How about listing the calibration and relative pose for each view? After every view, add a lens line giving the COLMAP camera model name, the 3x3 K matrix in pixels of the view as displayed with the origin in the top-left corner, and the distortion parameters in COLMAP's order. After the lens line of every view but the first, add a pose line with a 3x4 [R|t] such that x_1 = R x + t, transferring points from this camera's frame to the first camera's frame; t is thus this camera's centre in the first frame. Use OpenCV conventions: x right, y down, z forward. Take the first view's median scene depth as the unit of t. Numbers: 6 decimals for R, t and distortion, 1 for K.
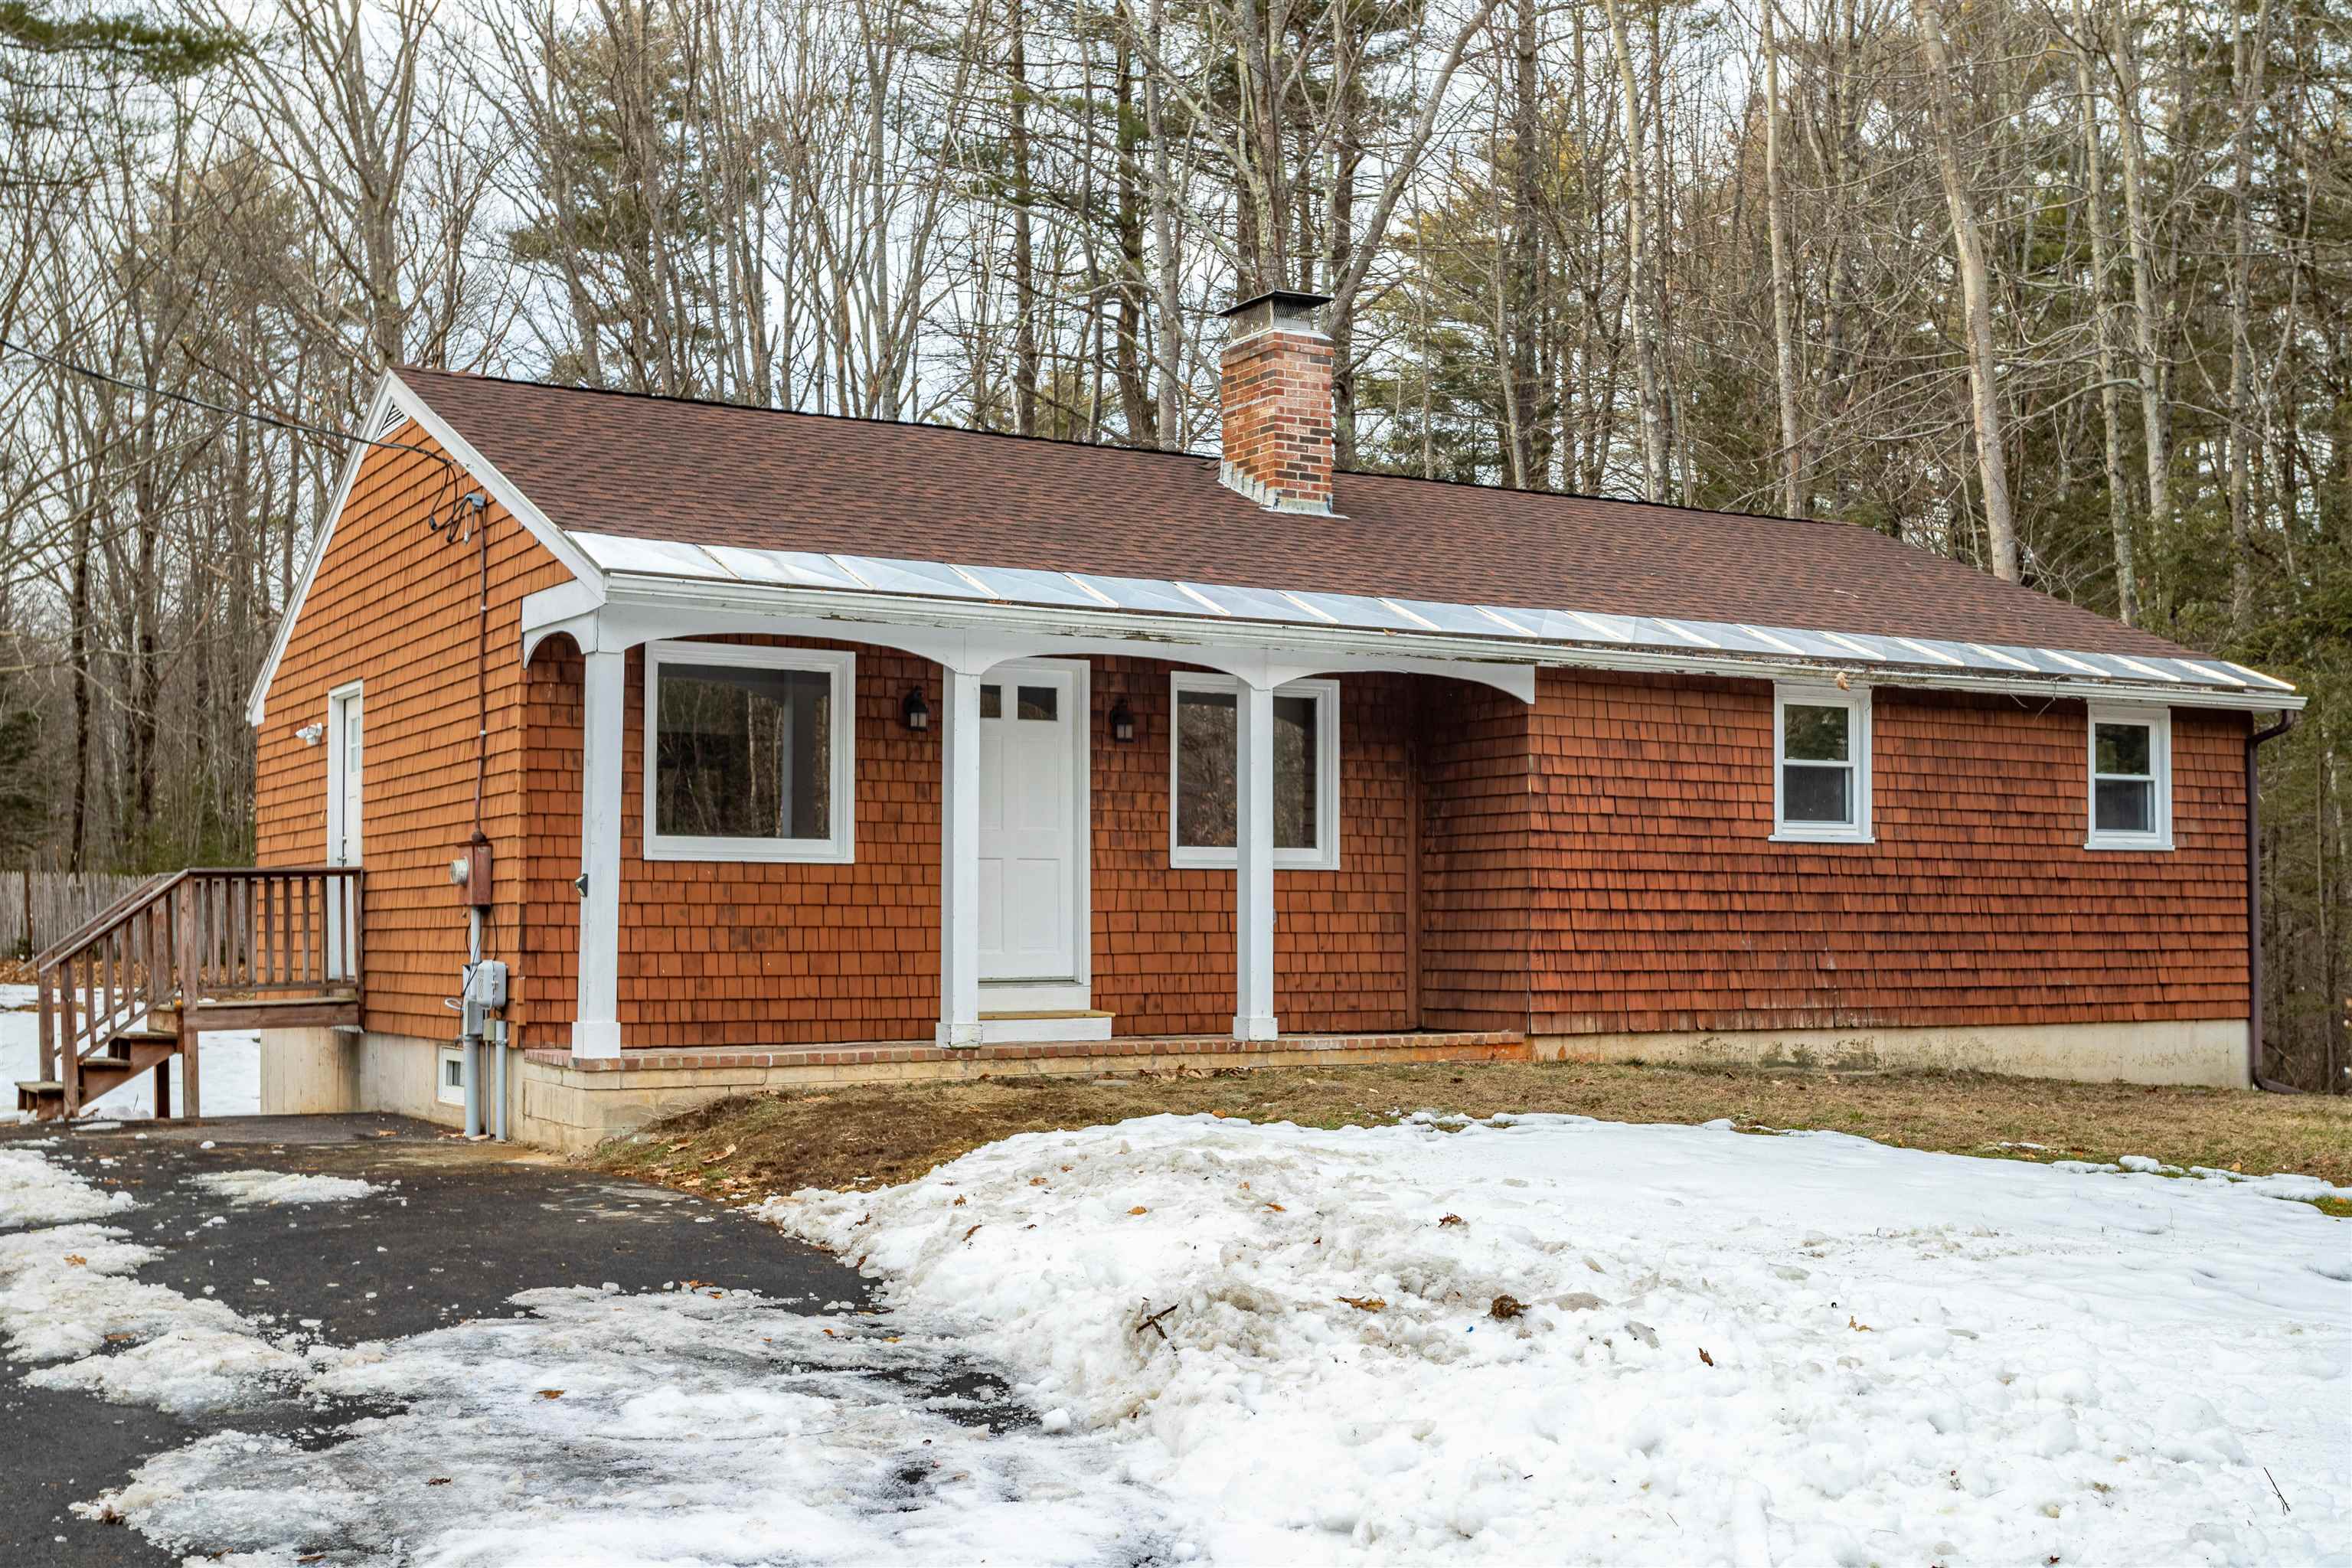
lens RADIAL K [[2682.4, 0, 1163.1], [0, 2682.4, 808.5], [0, 0, 1]] dist [-0.020228, 0.000000]
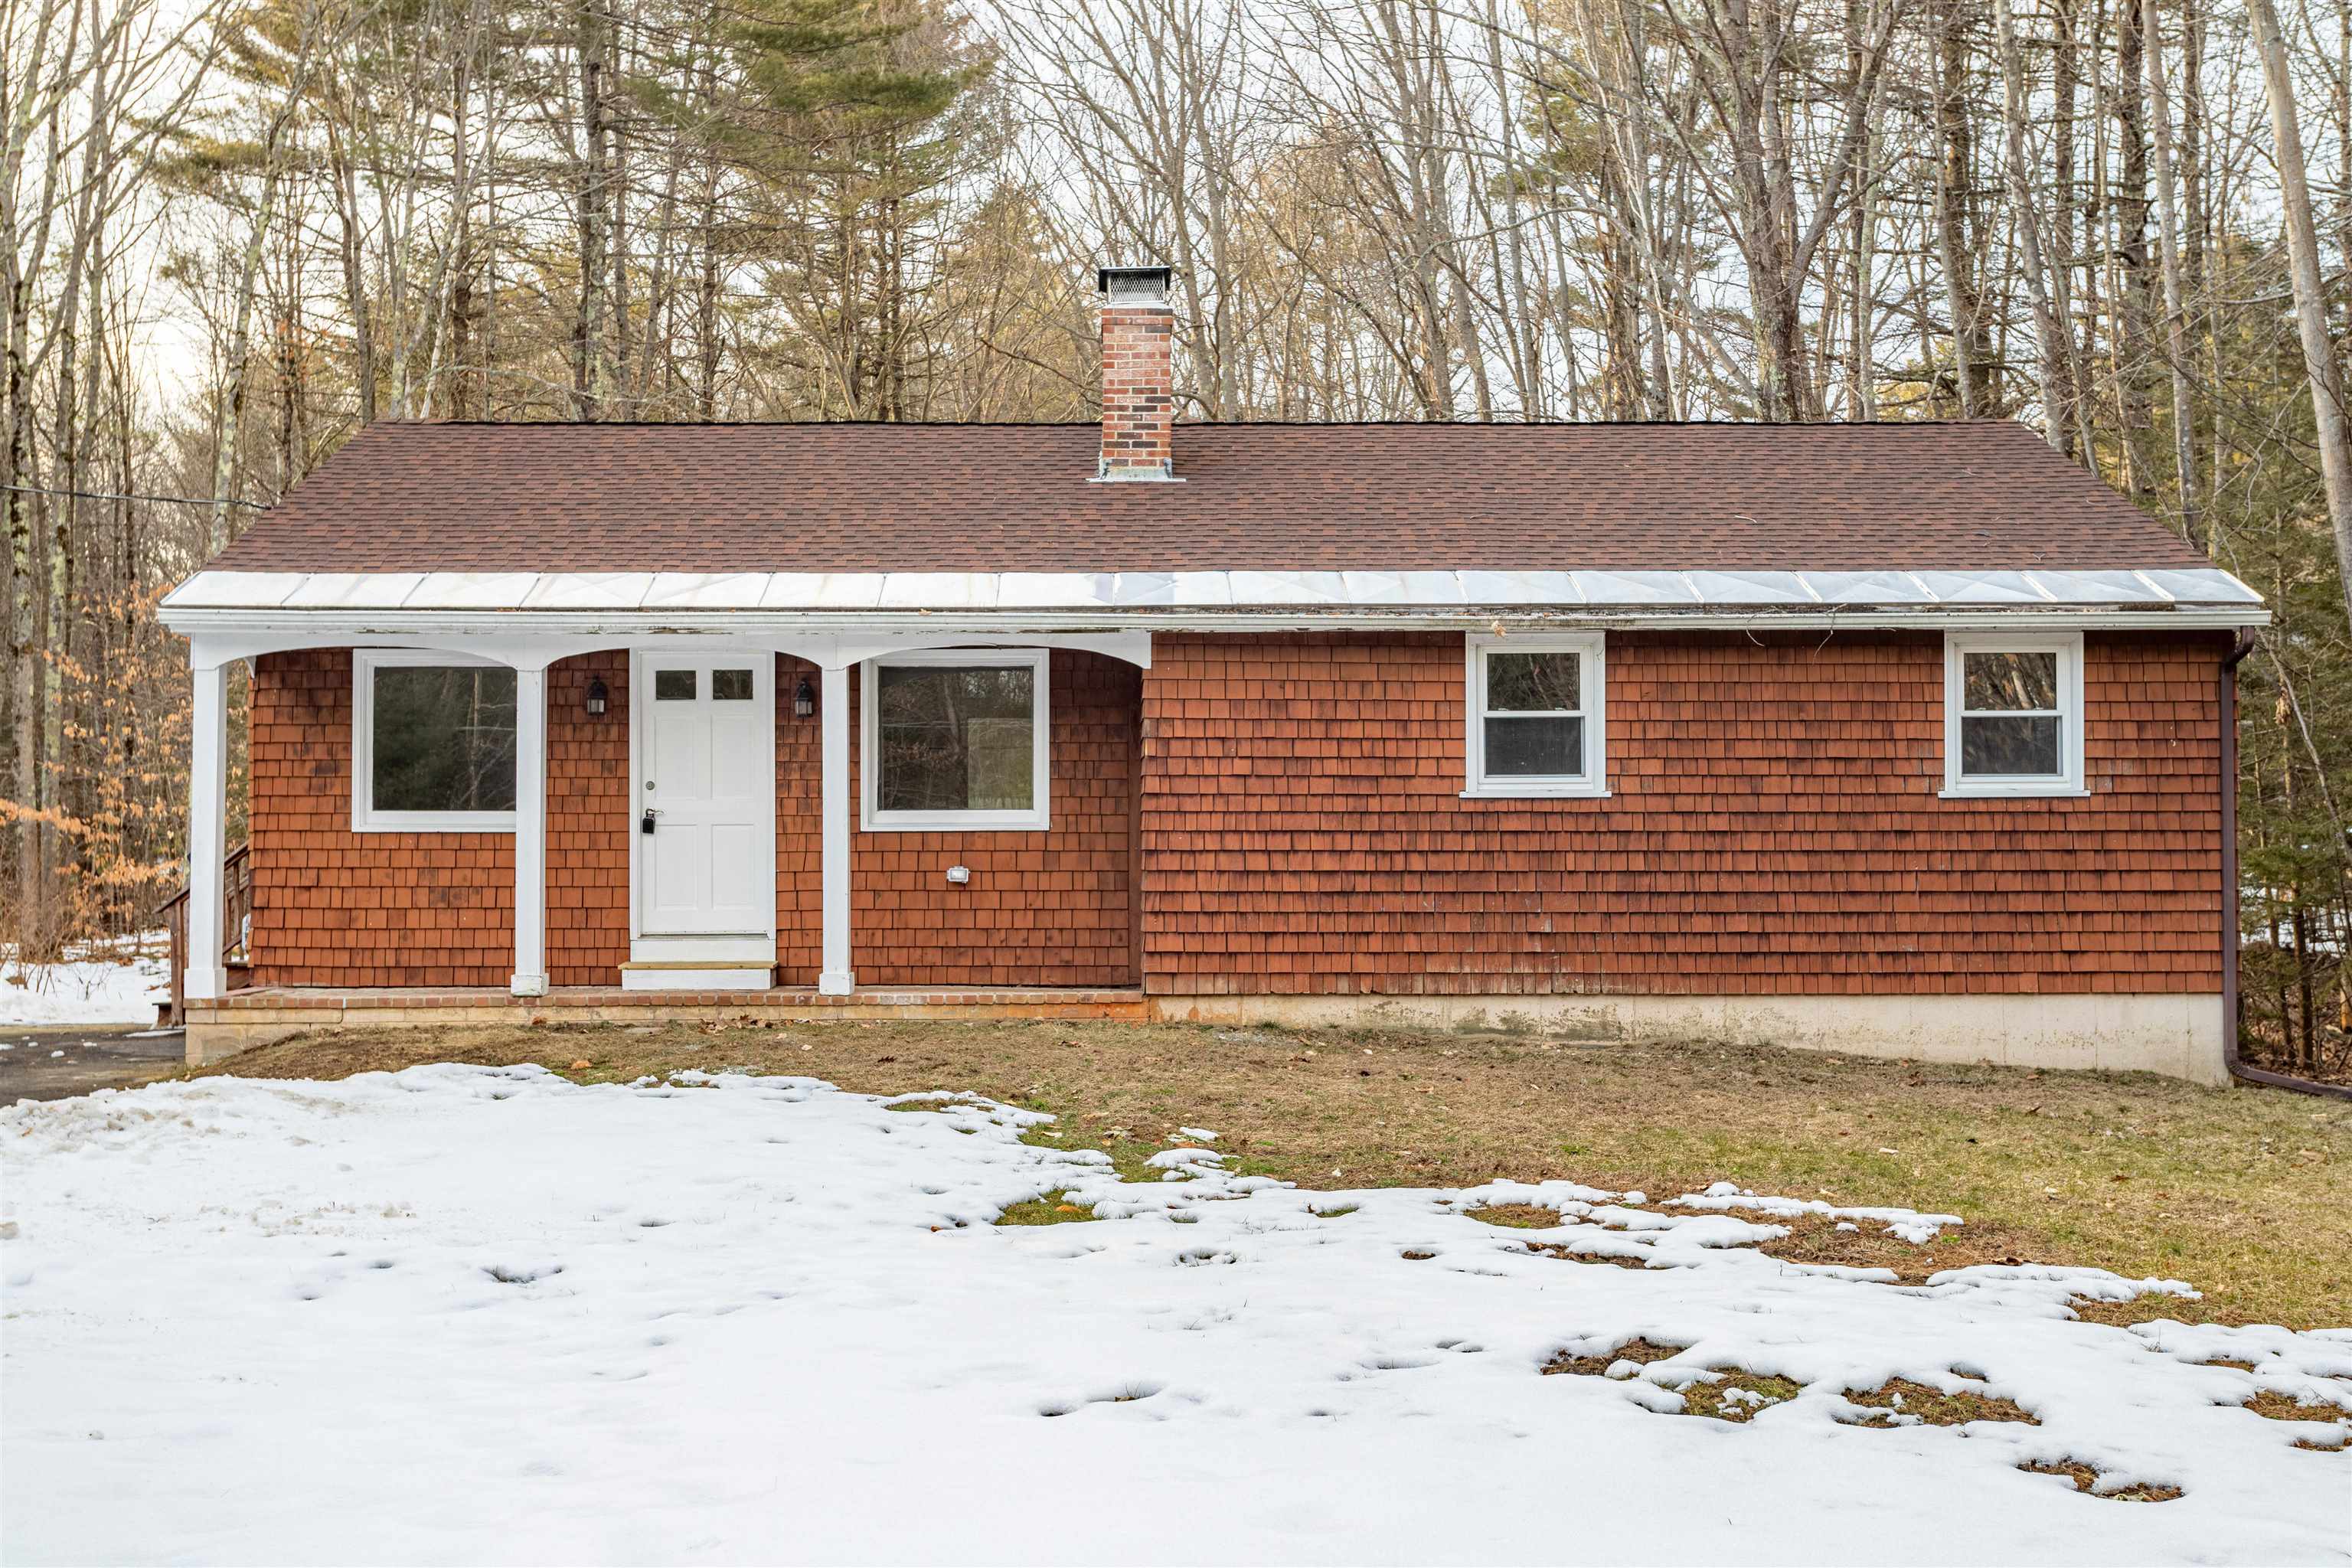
lens RADIAL K [[2682.4, 0, 1173.0], [0, 2682.4, 762.2], [0, 0, 1]] dist [-0.020228, 0.000000]
pose [[0.867535, -0.016028, -0.497117, 0.618534], [0.025299, 0.999609, 0.011921, -0.014765], [0.496732, -0.022918, 0.867601, 0.118232]]
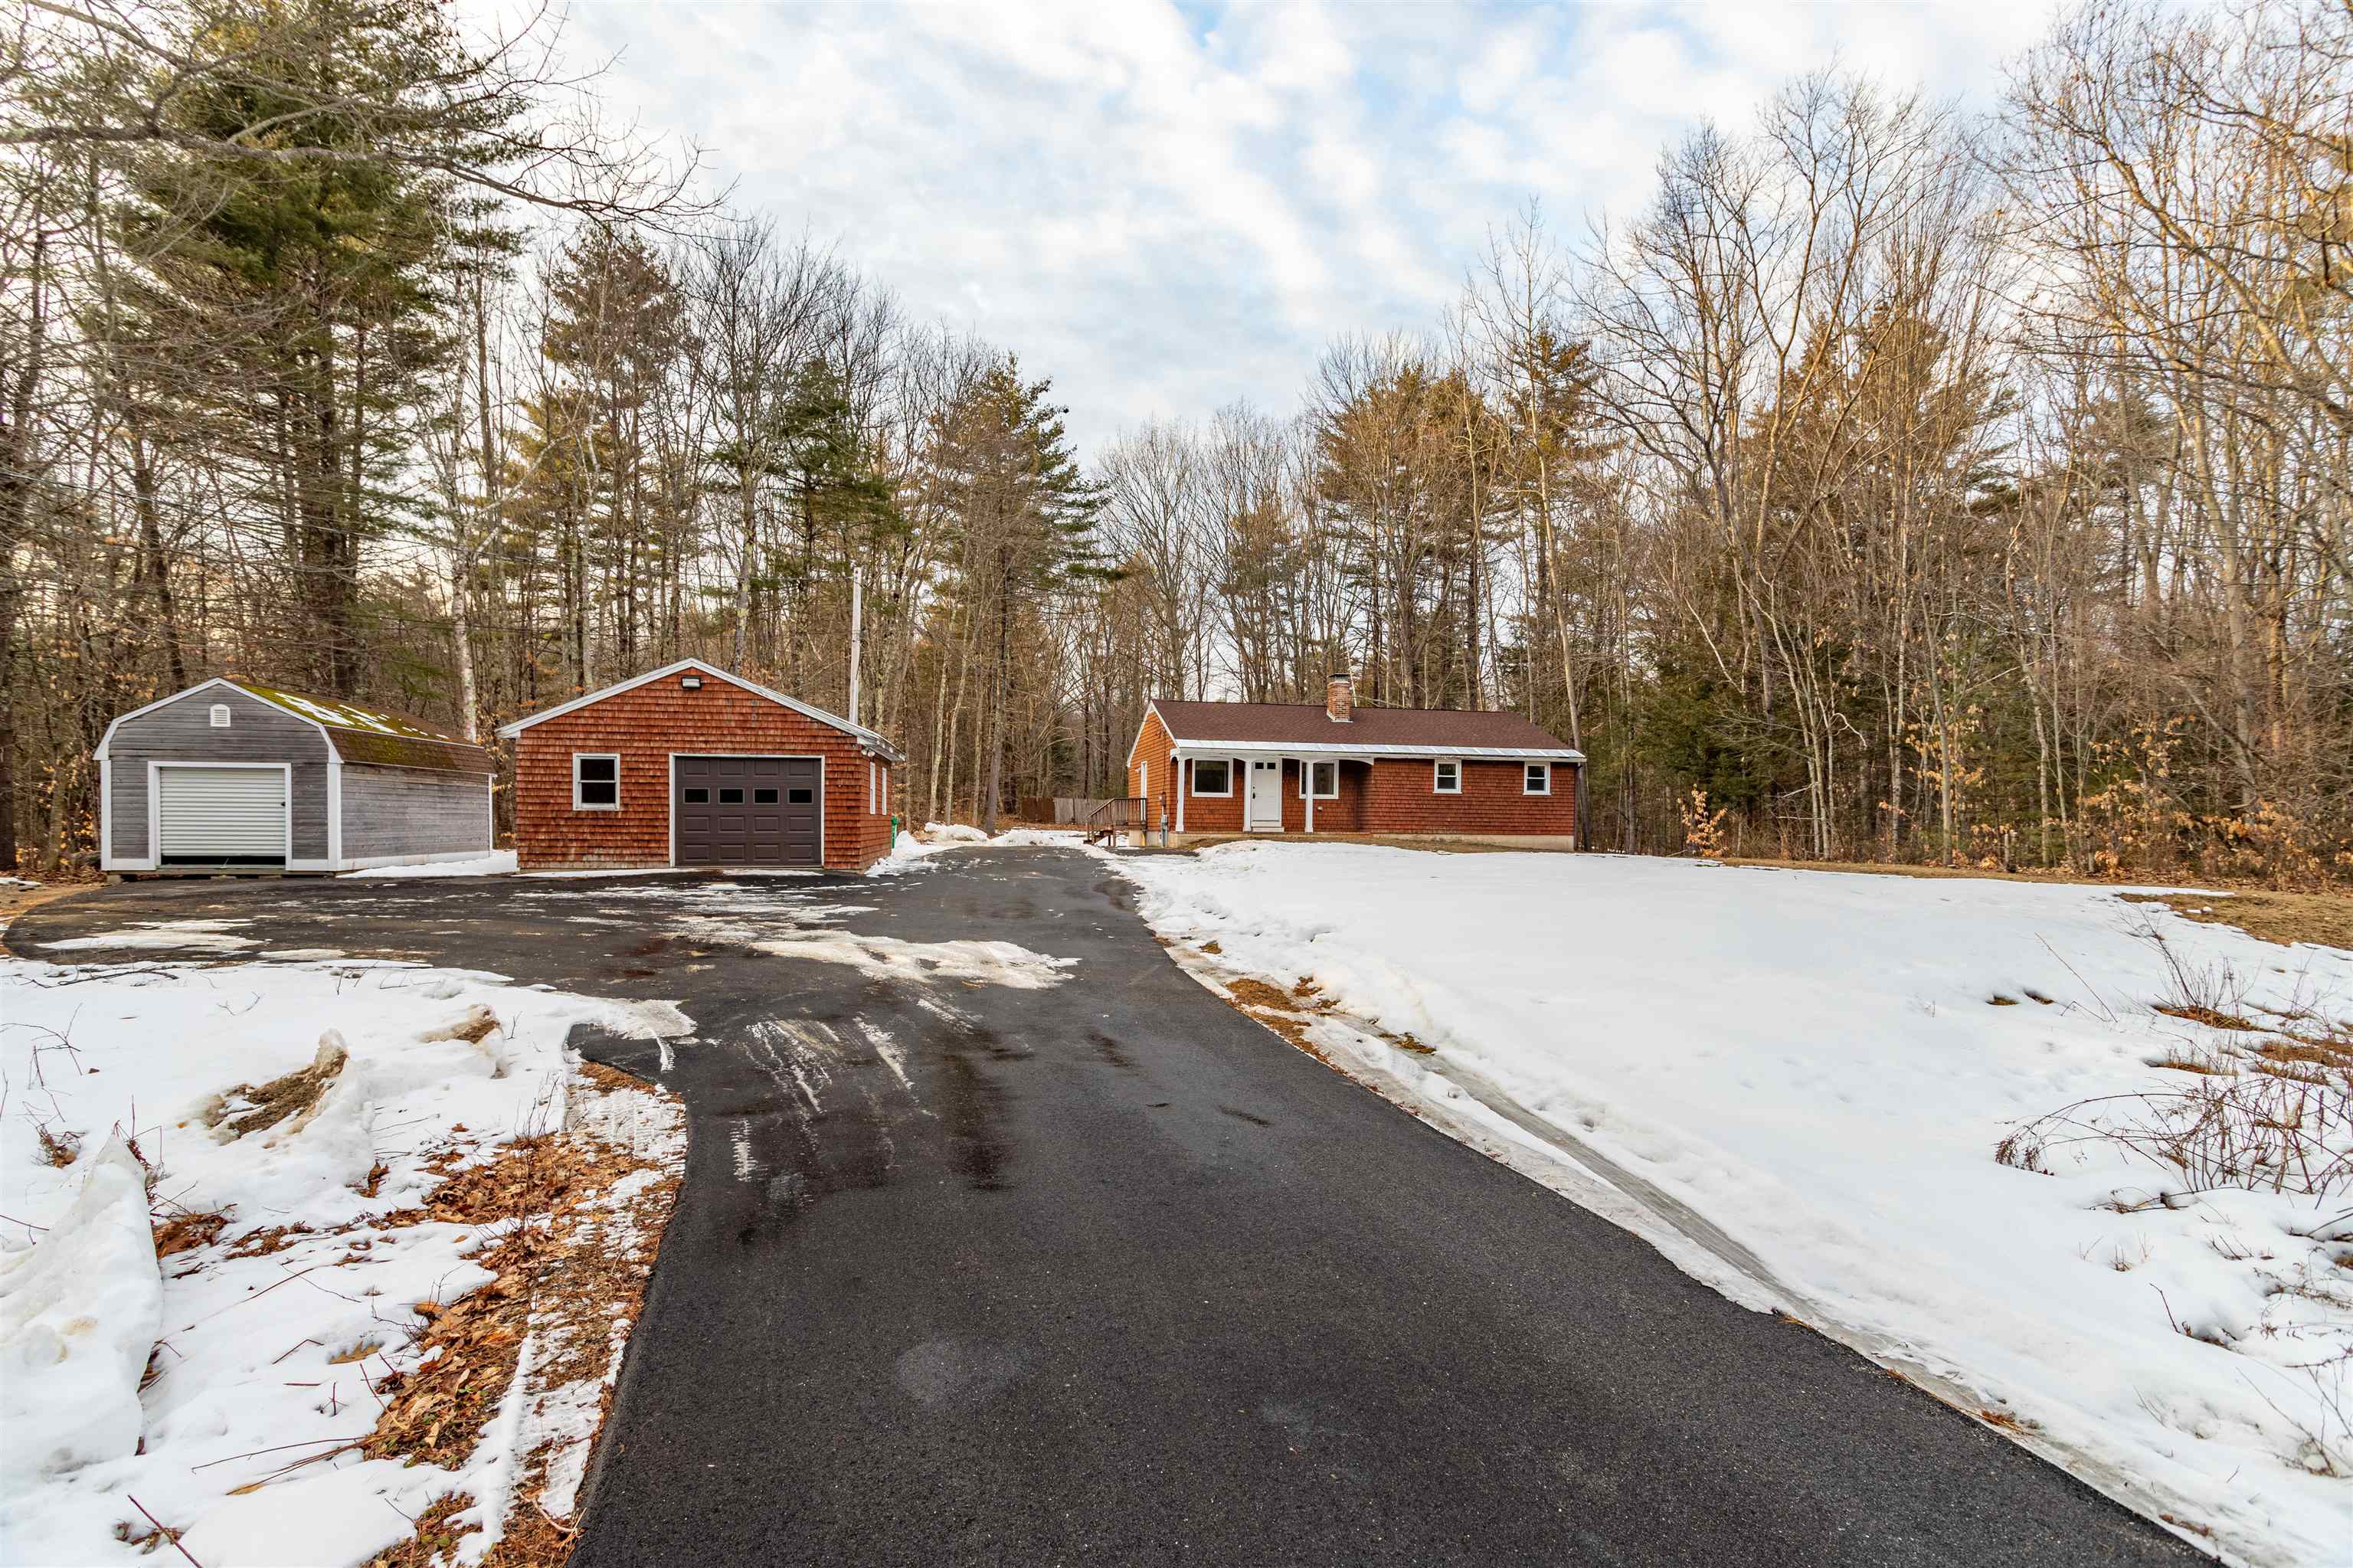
lens RADIAL K [[1122.1, 0, 1166.8], [0, 1122.1, 799.9], [0, 0, 1]] dist [0.000111, 0.000105]
pose [[0.952097, 0.004623, -0.305760, 0.384897], [0.003661, 0.999642, 0.026513, -0.029985], [0.305773, -0.026362, 0.951739, -1.004157]]
